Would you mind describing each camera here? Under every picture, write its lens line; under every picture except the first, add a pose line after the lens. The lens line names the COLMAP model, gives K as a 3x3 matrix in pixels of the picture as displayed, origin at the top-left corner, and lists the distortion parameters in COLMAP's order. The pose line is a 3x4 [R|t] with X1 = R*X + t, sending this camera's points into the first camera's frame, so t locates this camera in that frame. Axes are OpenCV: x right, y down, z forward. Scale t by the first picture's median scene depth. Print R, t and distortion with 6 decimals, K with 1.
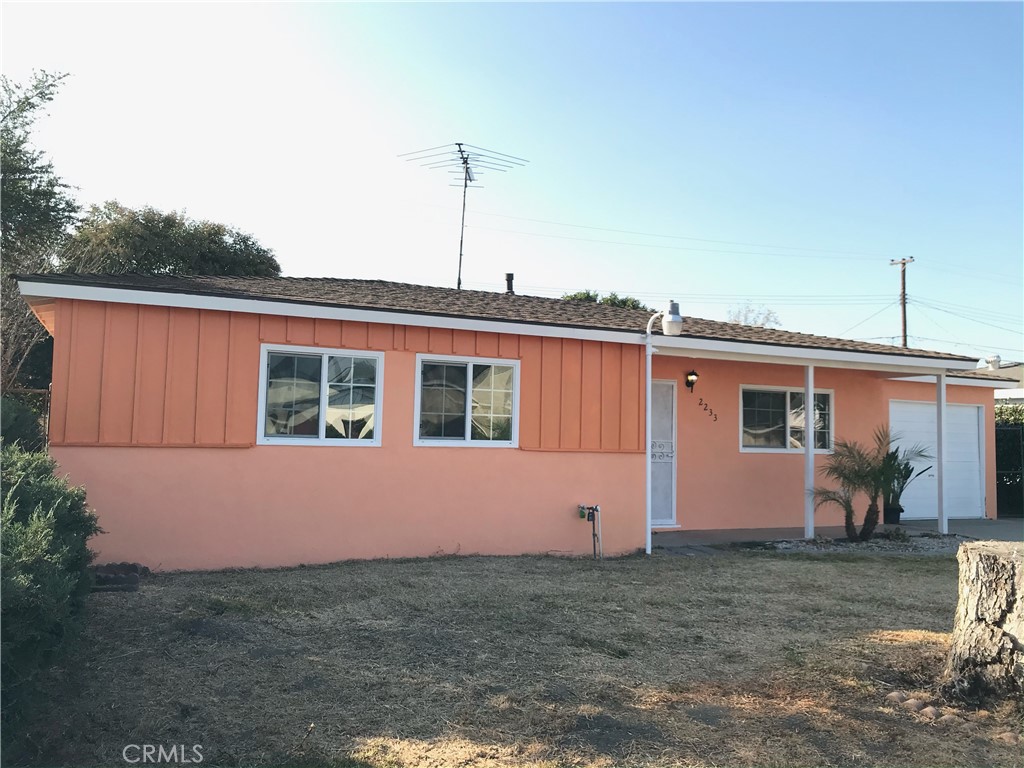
lens RADIAL K [[833.5, 0, 513.5], [0, 833.5, 382.9], [0, 0, 1]] dist [-0.009054, -0.002093]
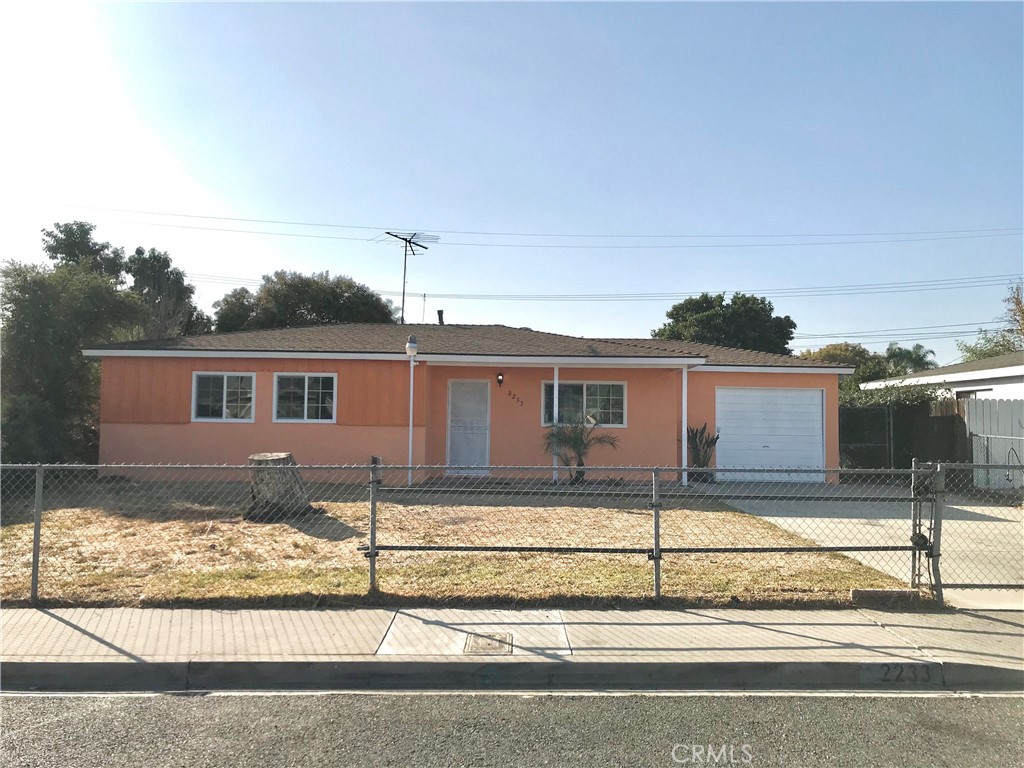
lens RADIAL K [[833.5, 0, 509.9], [0, 833.5, 384.4], [0, 0, 1]] dist [-0.009054, -0.002093]
pose [[0.915769, -0.032431, -0.400395, 1.043371], [0.033896, 0.999419, -0.003424, 0.014312], [0.400273, -0.010437, 0.916336, -0.459371]]
